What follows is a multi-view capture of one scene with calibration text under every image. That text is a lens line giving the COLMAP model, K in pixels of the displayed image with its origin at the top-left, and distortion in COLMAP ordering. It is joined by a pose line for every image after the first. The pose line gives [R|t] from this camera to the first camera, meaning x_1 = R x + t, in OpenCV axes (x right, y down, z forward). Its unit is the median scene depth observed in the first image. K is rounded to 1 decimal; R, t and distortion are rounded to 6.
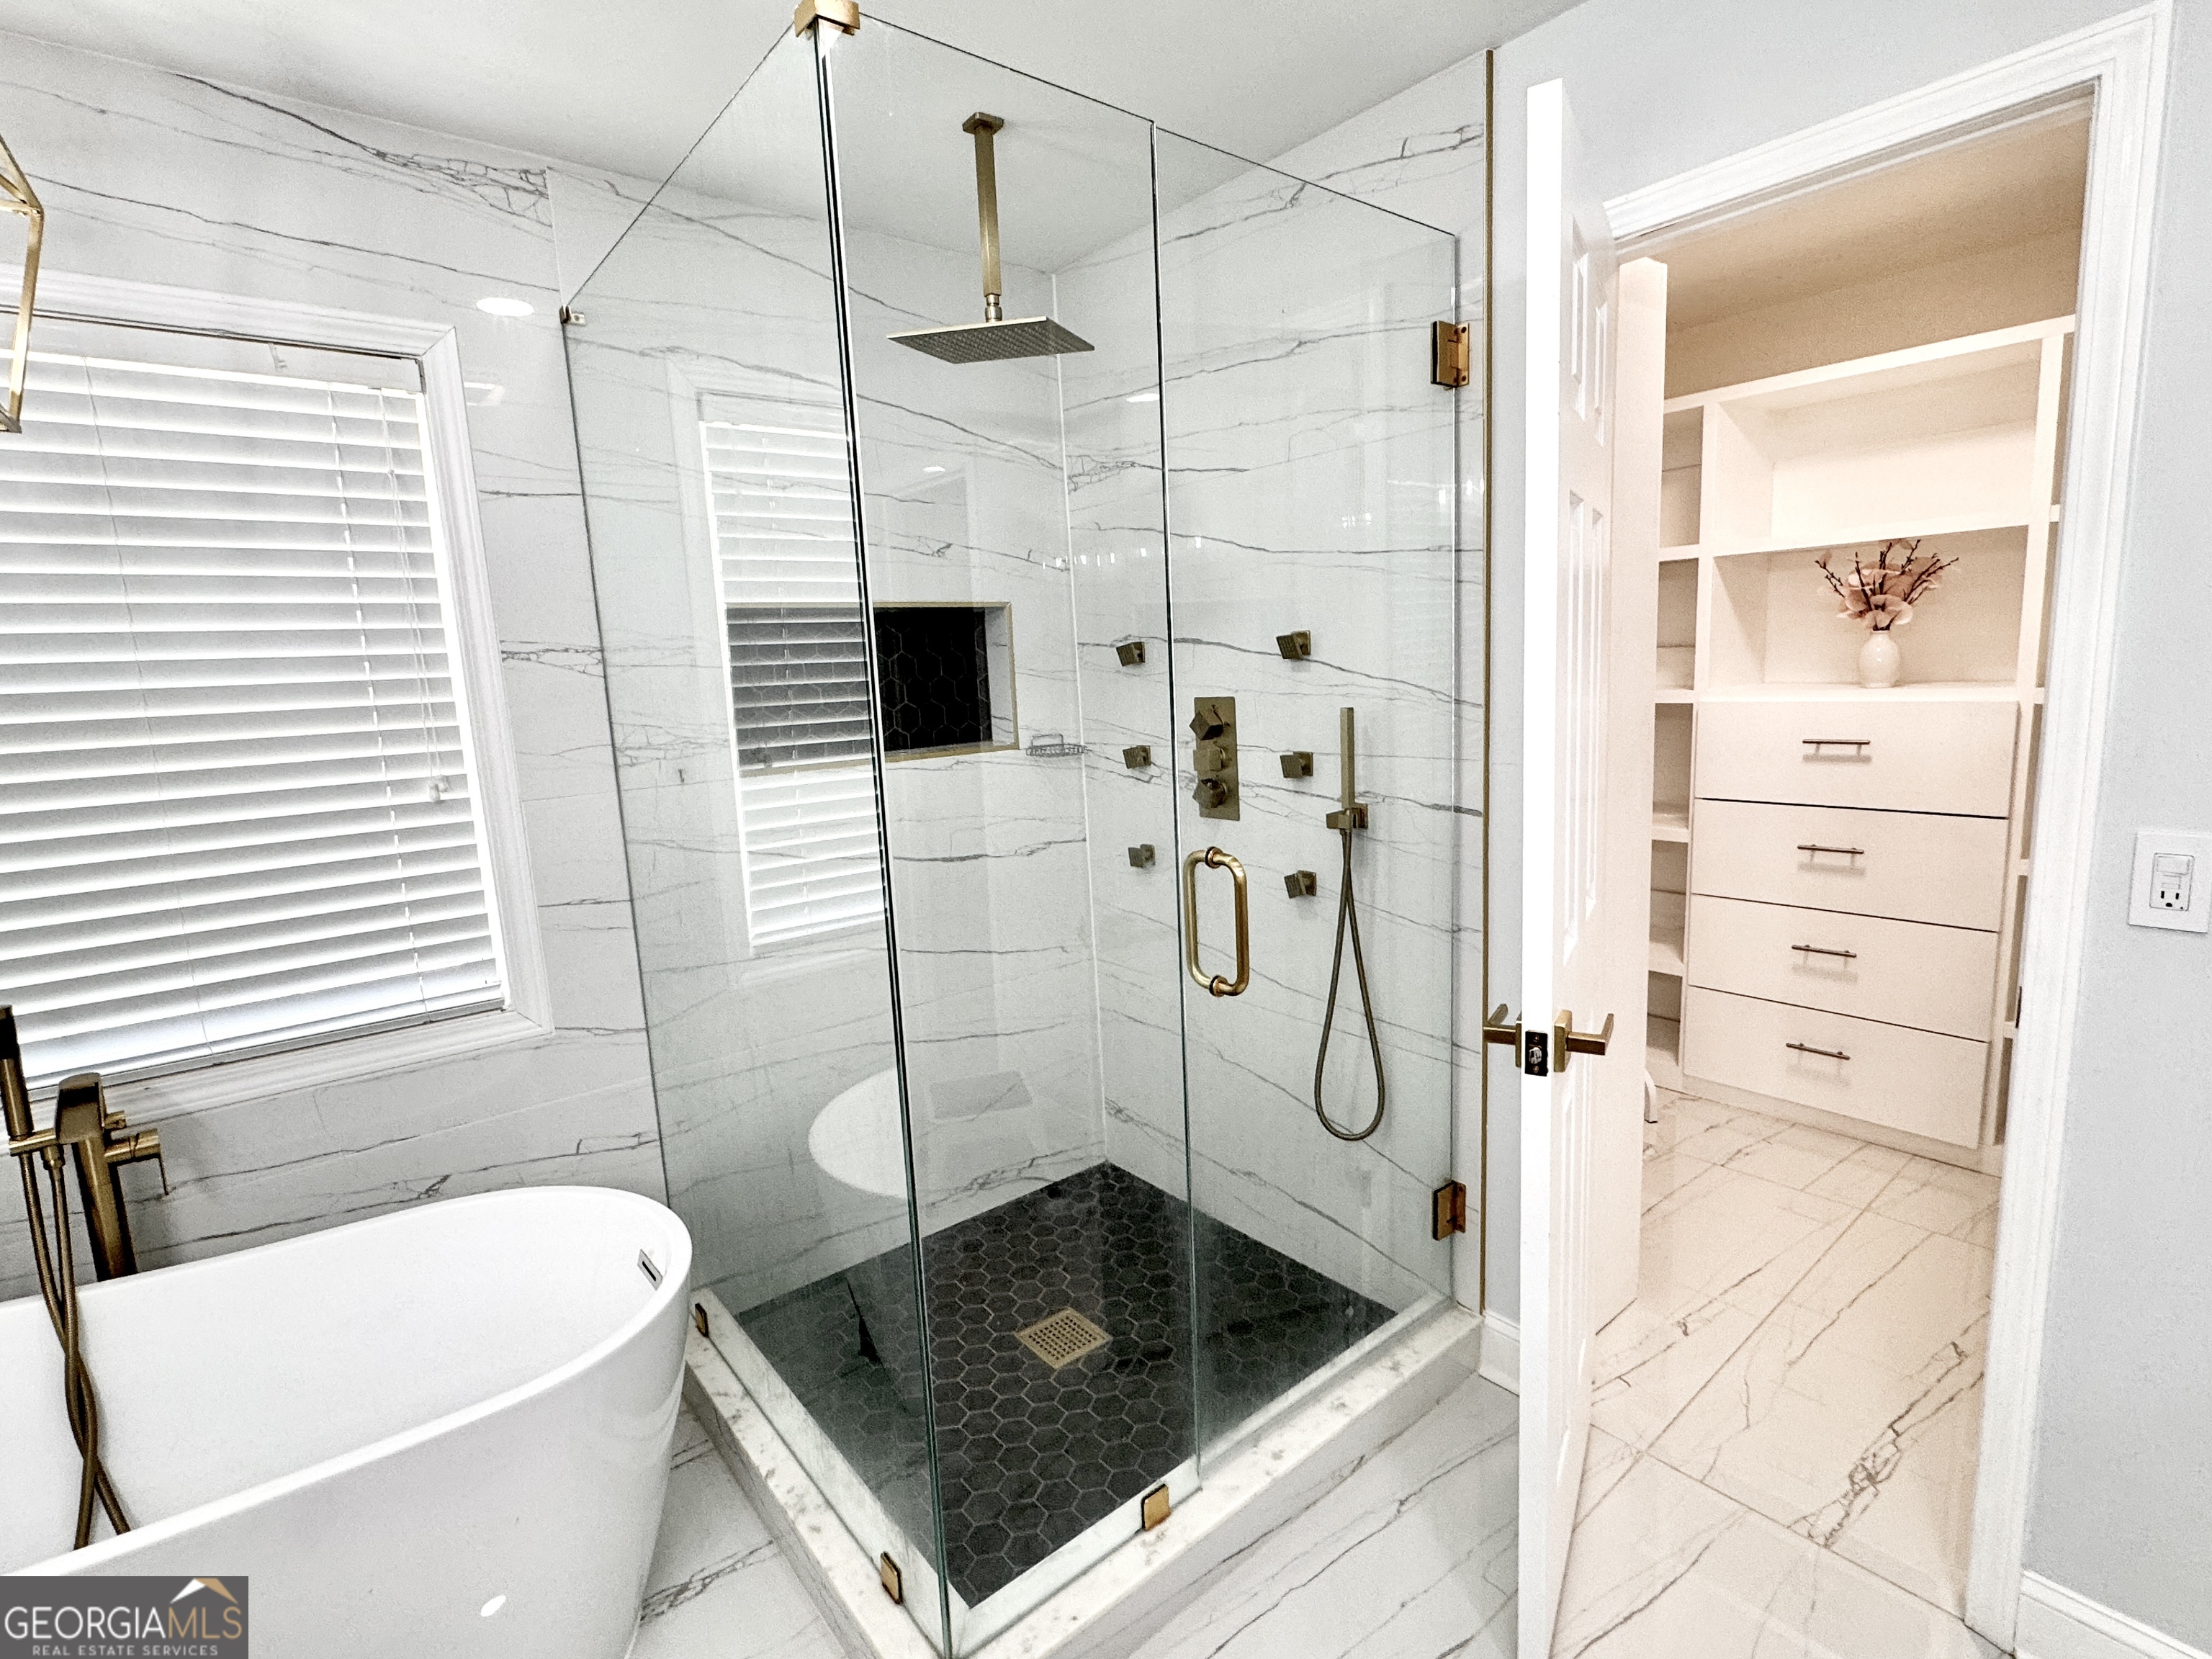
lens RADIAL K [[1069.1, 0, 1097.2], [0, 1069.1, 825.7], [0, 0, 1]] dist [-0.002187, -0.000955]
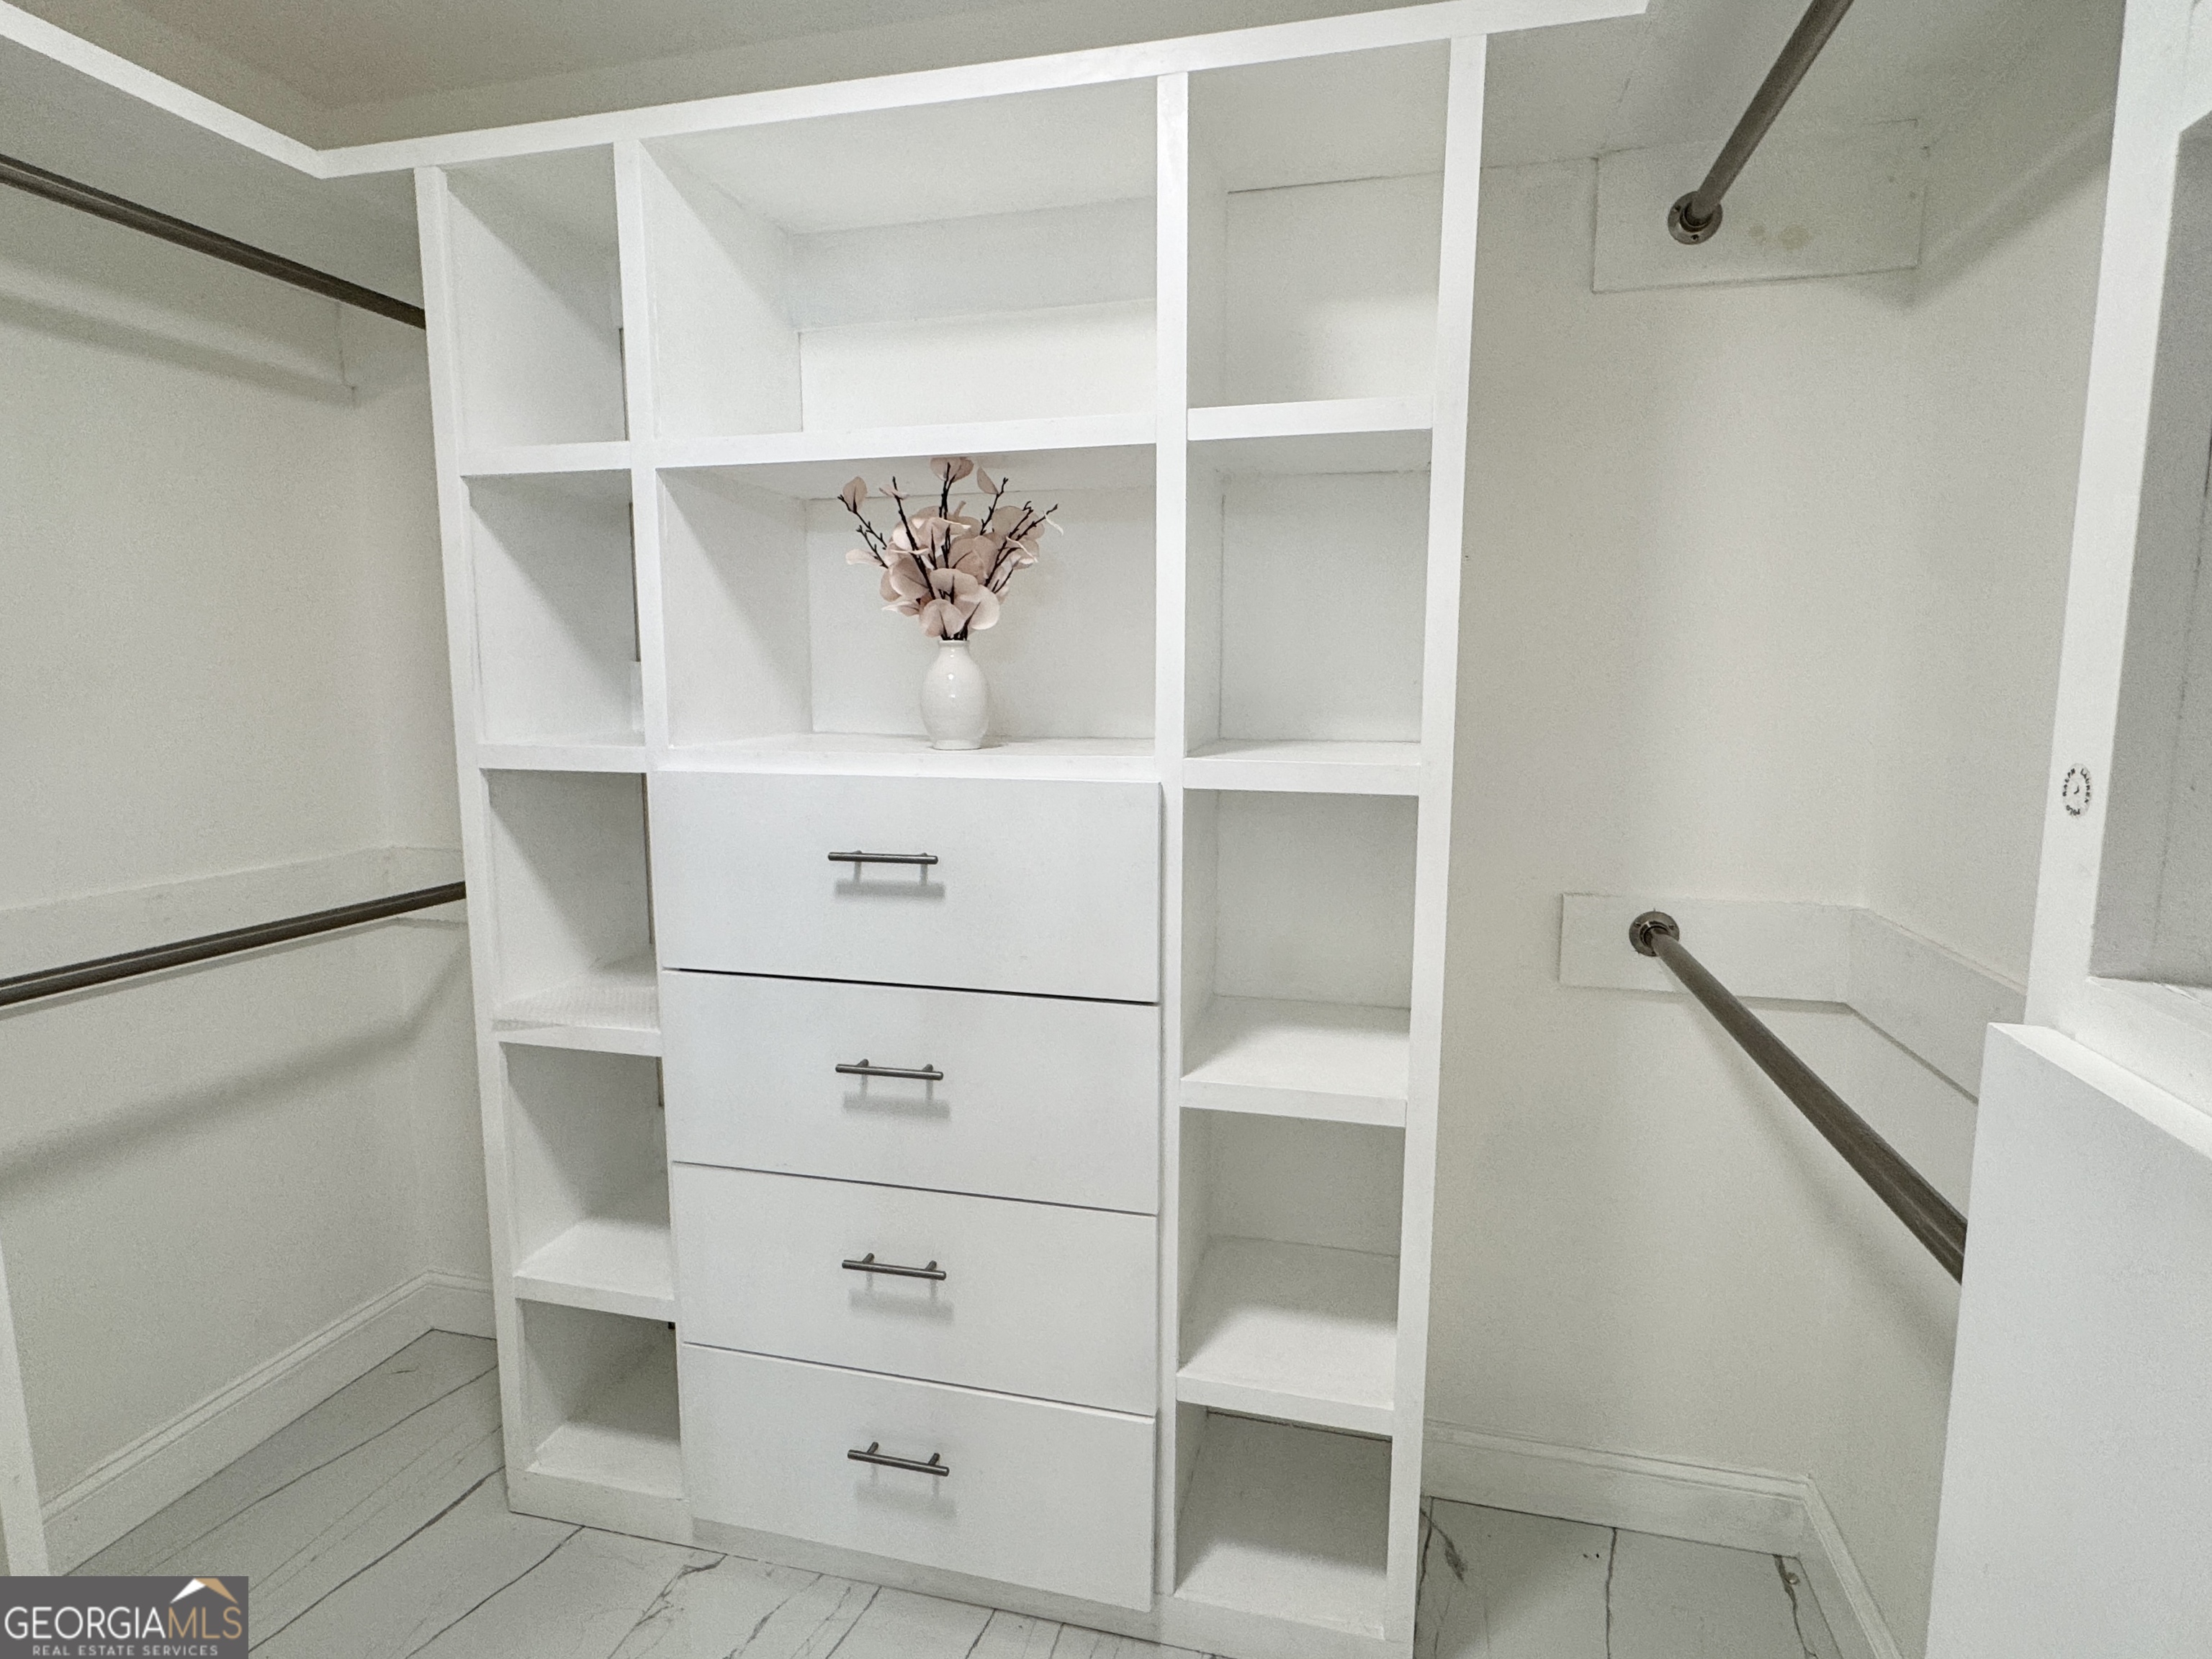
lens RADIAL K [[1153.9, 0, 1102.1], [0, 1153.9, 825.4], [0, 0, 1]] dist [0.016964, 0.000557]
pose [[0.796210, -0.034950, 0.604010, 0.449579], [0.056445, 0.998267, -0.016643, -0.078773], [-0.602382, 0.047345, 0.796803, 0.511888]]
